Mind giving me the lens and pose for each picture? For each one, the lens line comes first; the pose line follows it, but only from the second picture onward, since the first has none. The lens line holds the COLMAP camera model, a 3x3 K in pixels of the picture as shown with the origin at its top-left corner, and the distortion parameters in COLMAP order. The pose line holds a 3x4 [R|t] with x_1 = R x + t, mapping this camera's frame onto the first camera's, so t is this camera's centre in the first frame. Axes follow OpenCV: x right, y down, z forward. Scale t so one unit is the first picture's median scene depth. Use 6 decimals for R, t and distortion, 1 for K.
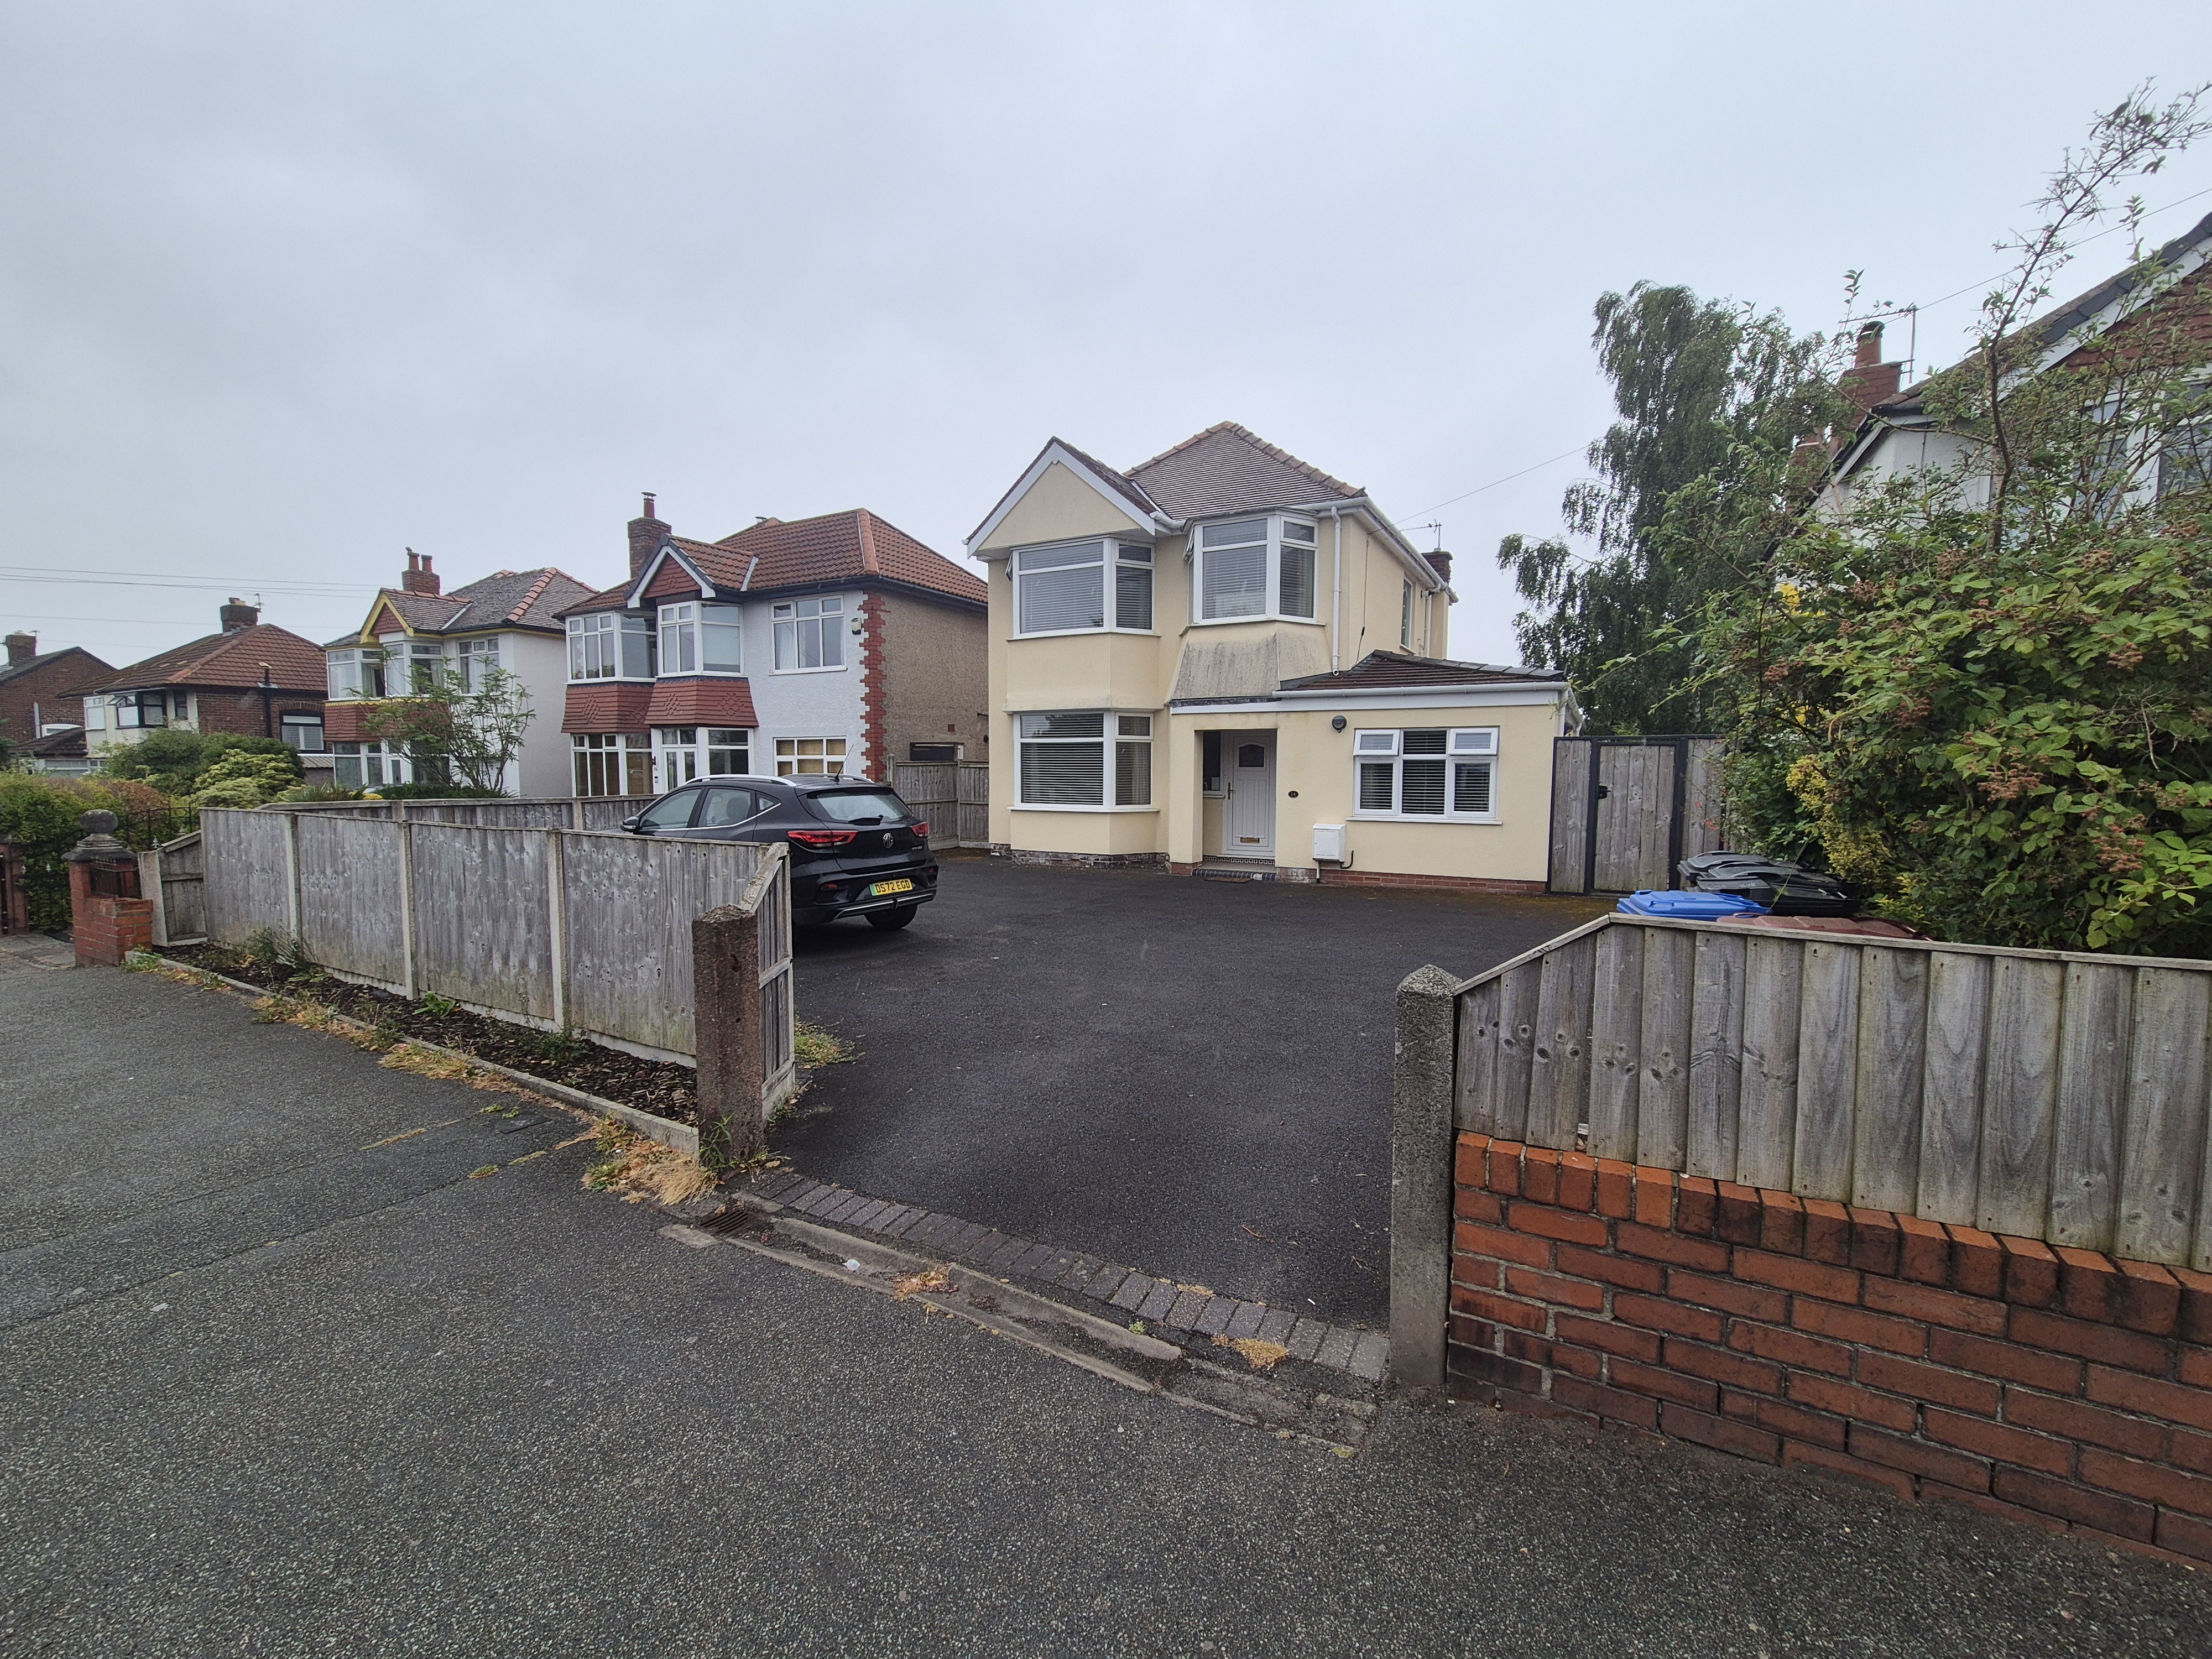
lens RADIAL K [[899.1, 0, 1102.0], [0, 899.1, 830.2], [0, 0, 1]] dist [0.000122, -0.000352]
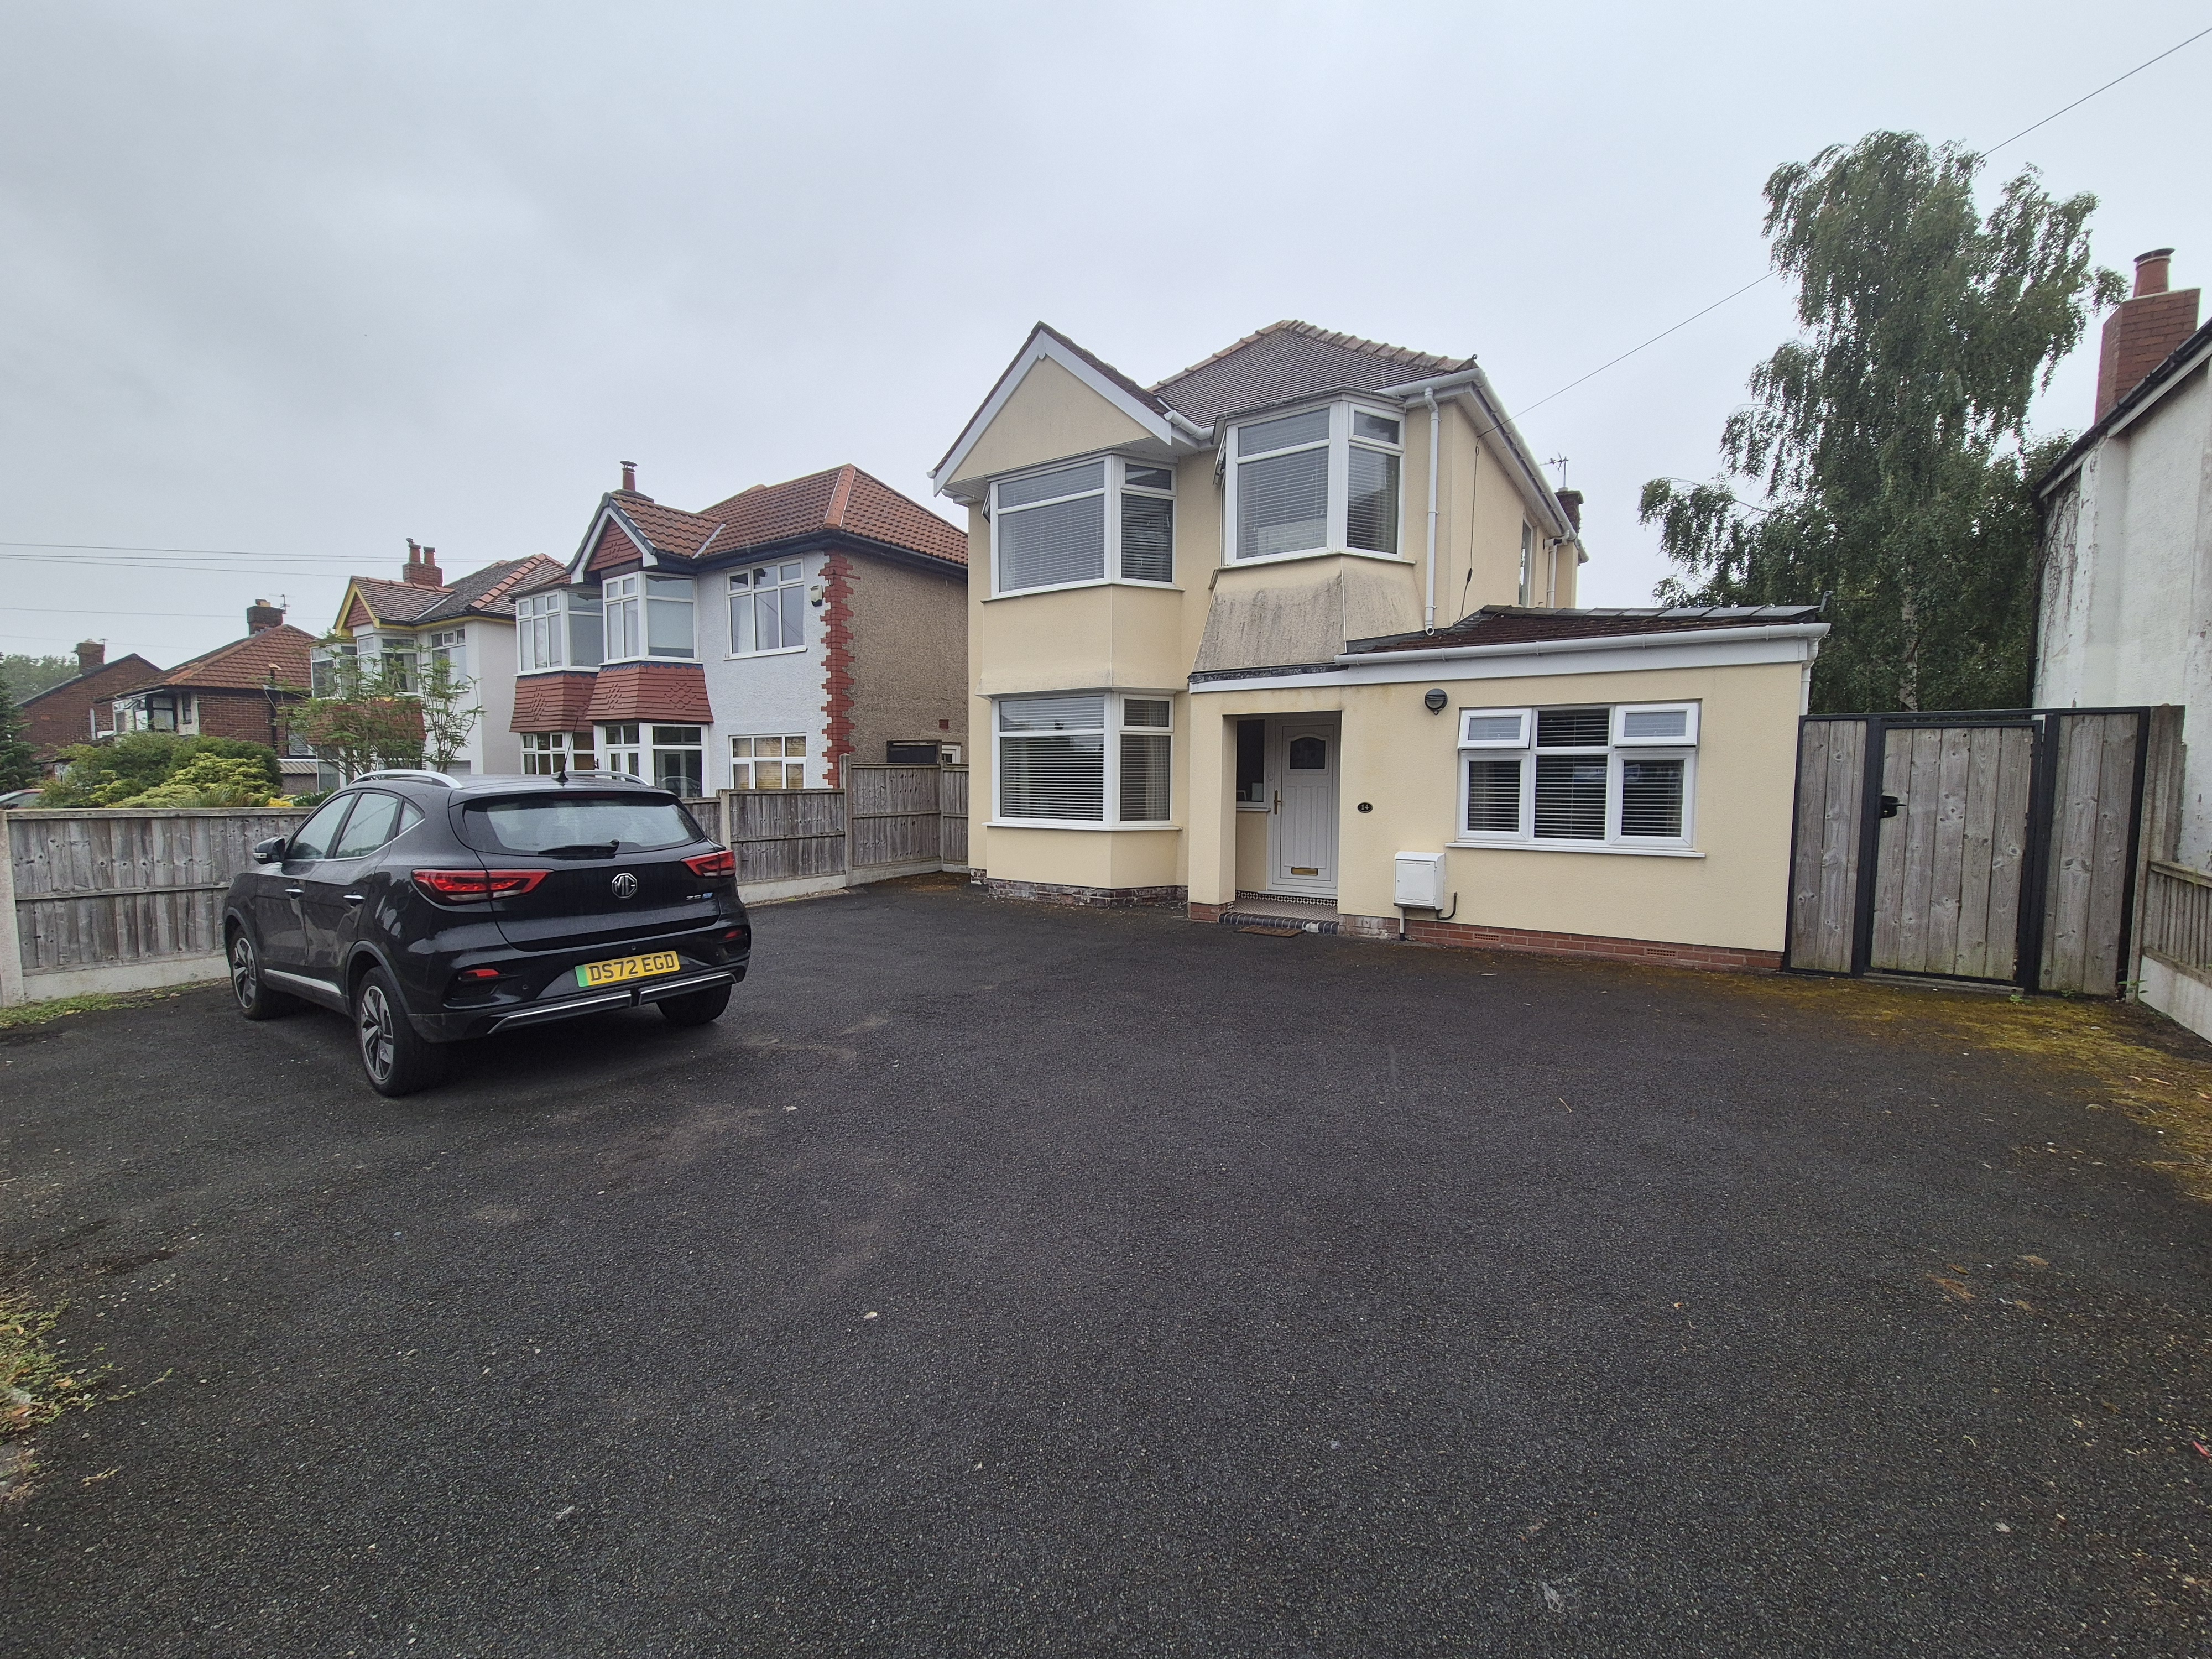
lens RADIAL K [[899.1, 0, 1112.1], [0, 899.1, 830.9], [0, 0, 1]] dist [0.000122, -0.000352]
pose [[0.997040, 0.006813, -0.076585, 0.060954], [-0.007726, 0.999902, -0.011638, -0.010503], [0.076499, 0.012195, 0.996995, 0.253742]]
